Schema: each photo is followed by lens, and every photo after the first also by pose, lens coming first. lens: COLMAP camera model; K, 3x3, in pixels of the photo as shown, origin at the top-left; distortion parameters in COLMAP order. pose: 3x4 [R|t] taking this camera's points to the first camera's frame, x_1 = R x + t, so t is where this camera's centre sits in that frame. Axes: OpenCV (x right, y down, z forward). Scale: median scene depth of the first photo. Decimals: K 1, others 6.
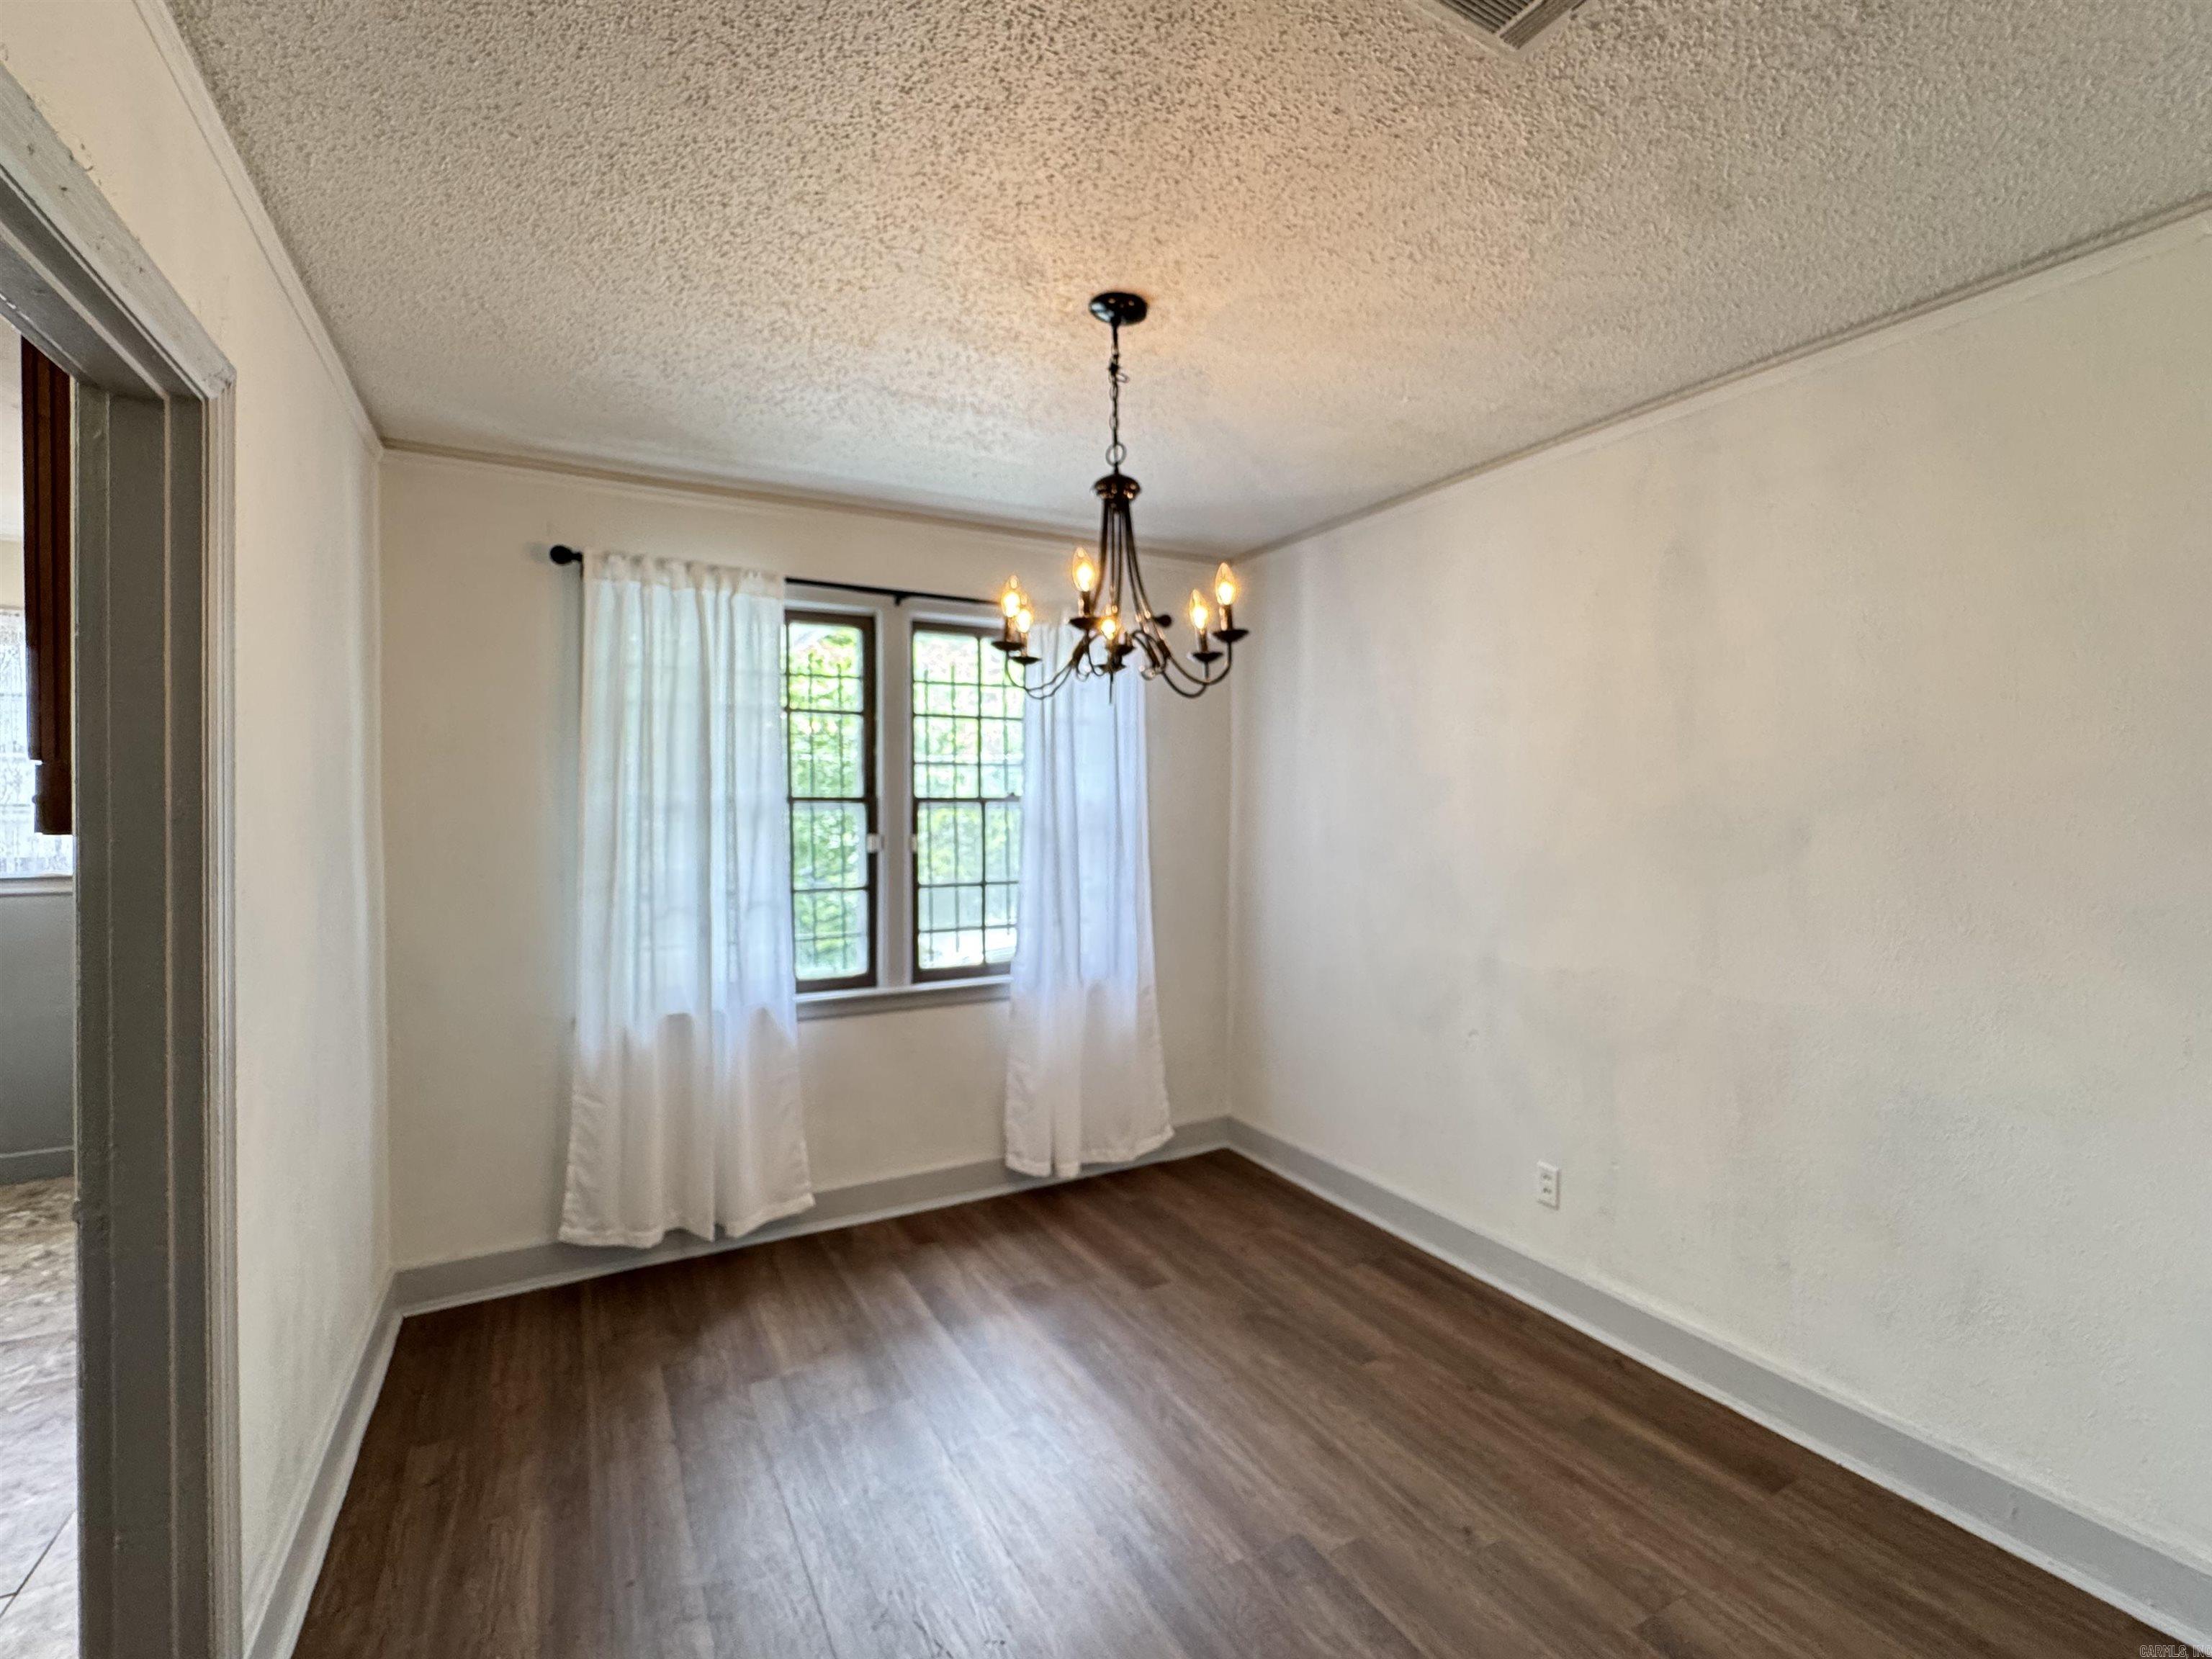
lens RADIAL K [[976.0, 0, 1106.0], [0, 976.0, 829.5], [0, 0, 1]] dist [-0.002894, -0.000455]
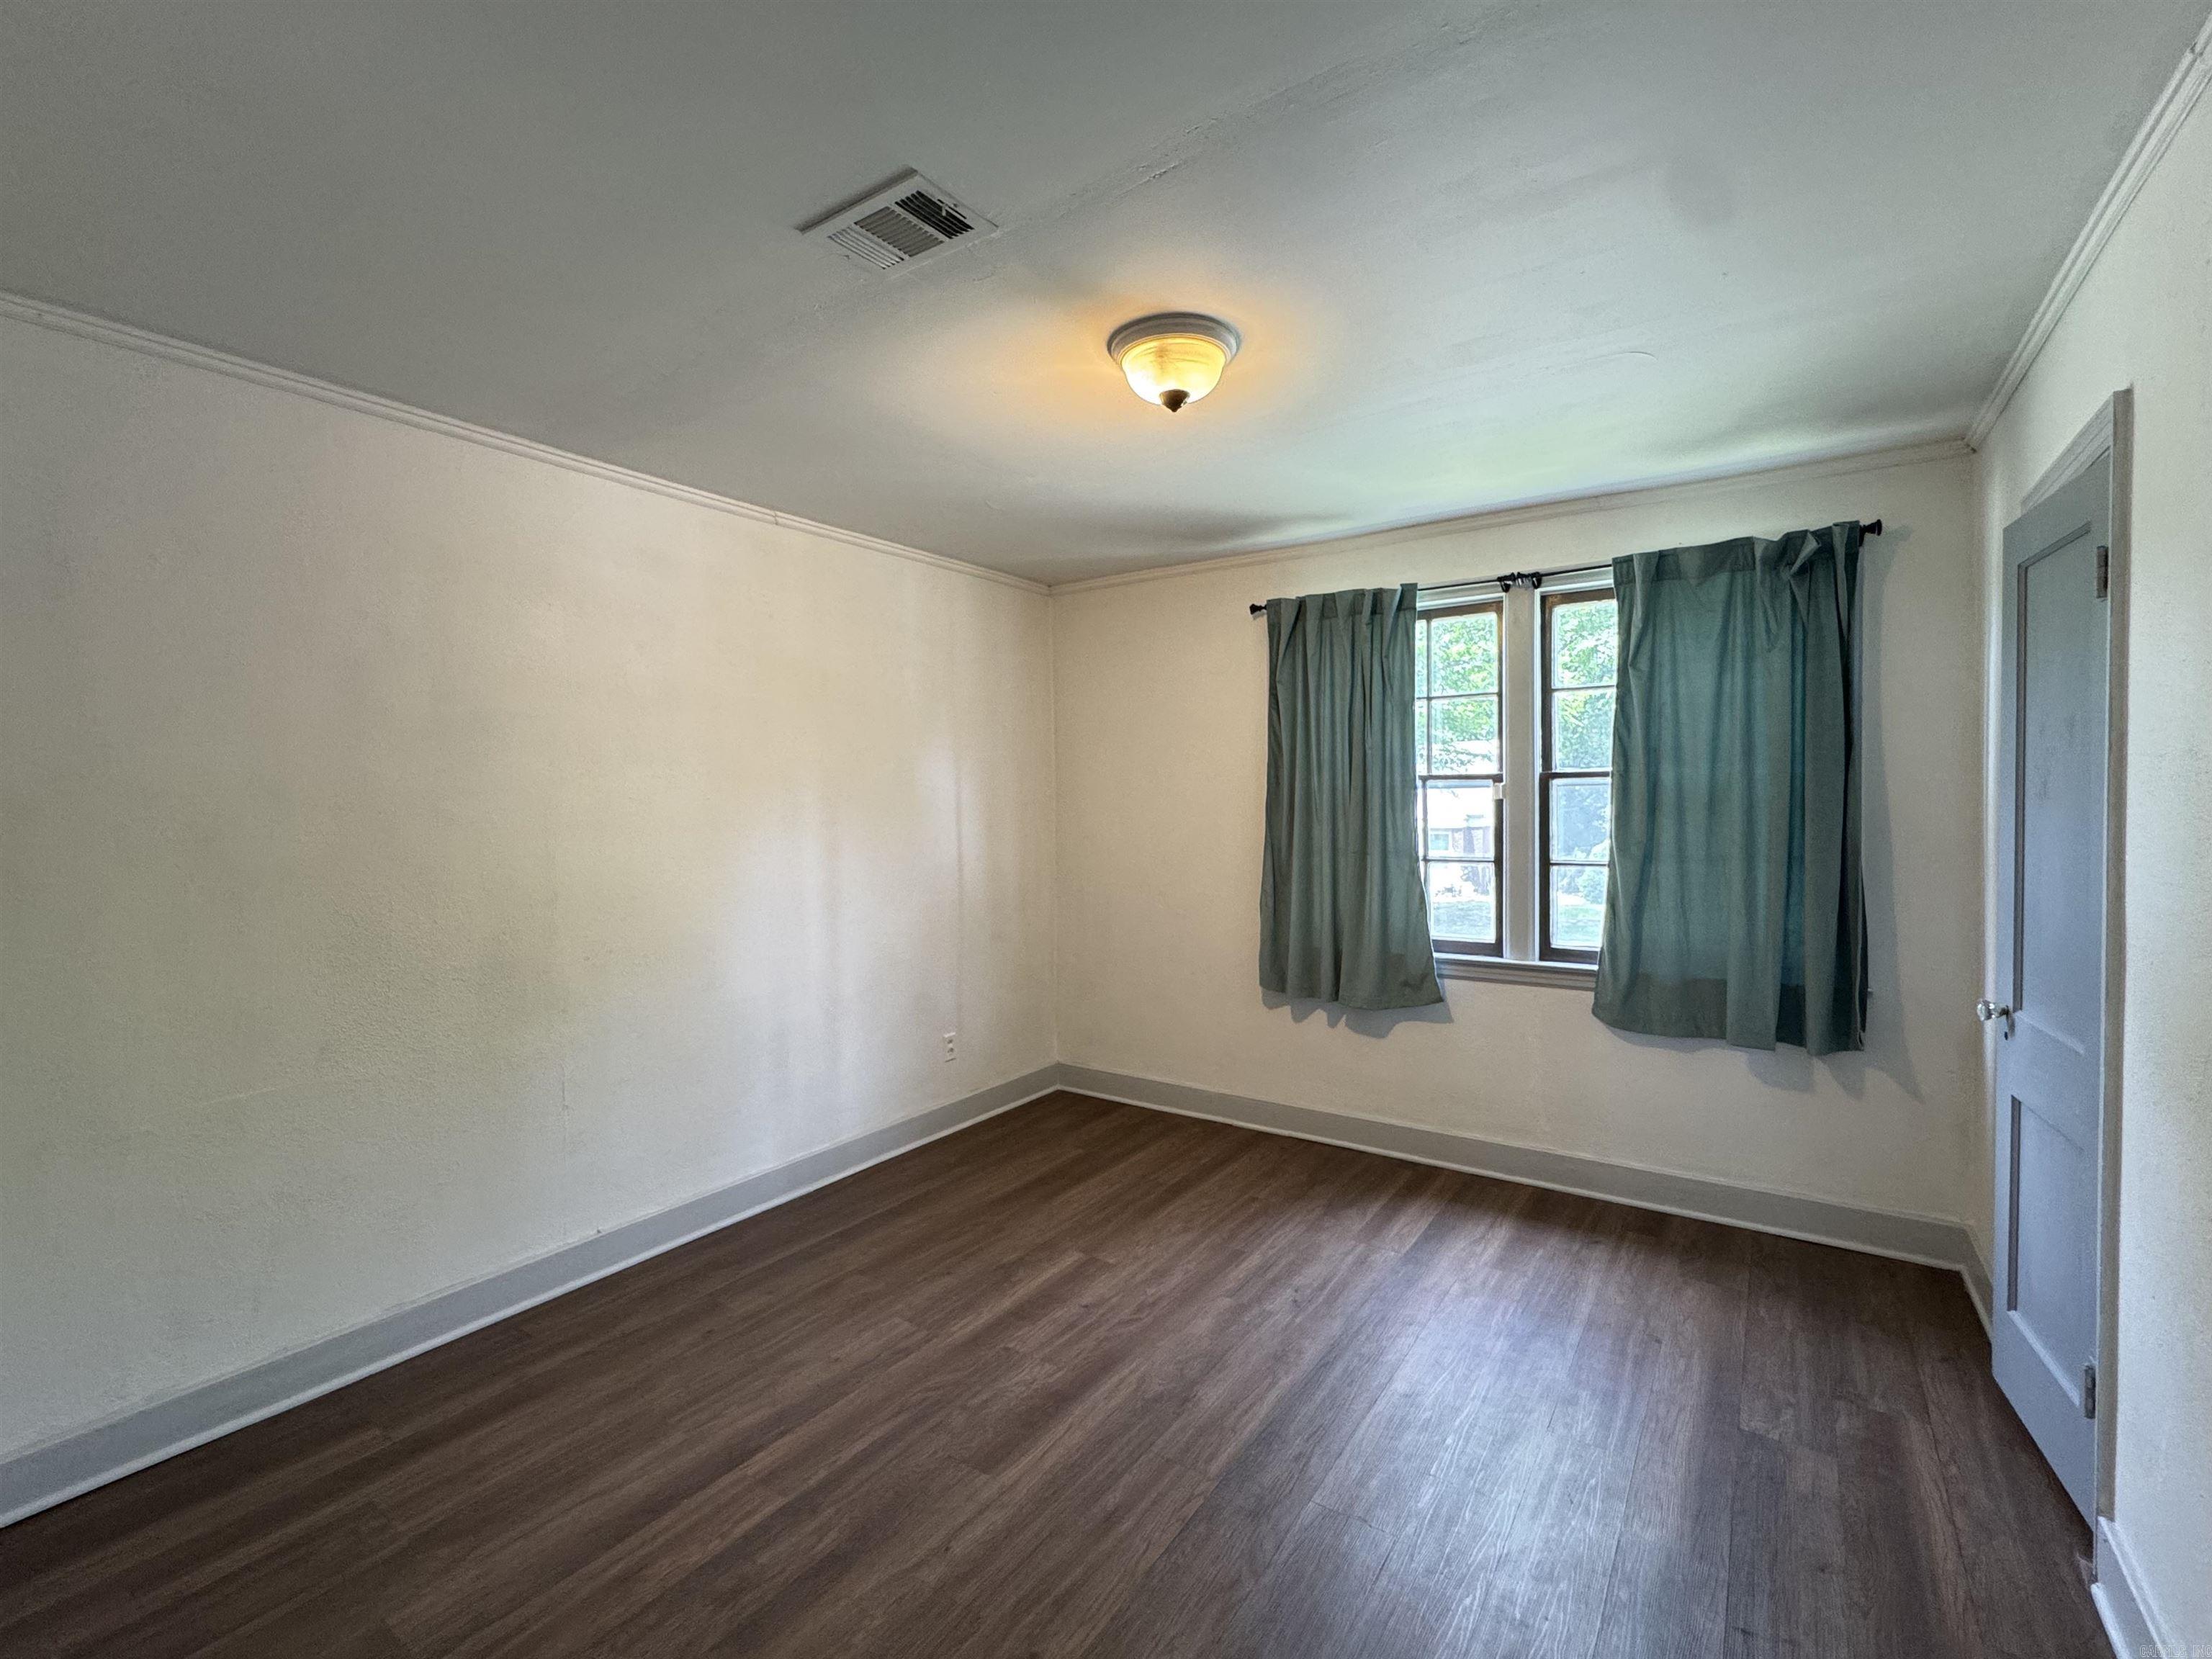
lens RADIAL K [[976.0, 0, 1106.0], [0, 976.0, 829.5], [0, 0, 1]] dist [-0.002894, -0.000455]
pose [[0.447148, 0.025466, -0.894098, 0.505287], [0.001212, 0.999576, 0.029077, -0.006175], [0.894459, -0.014086, 0.446927, 0.154496]]
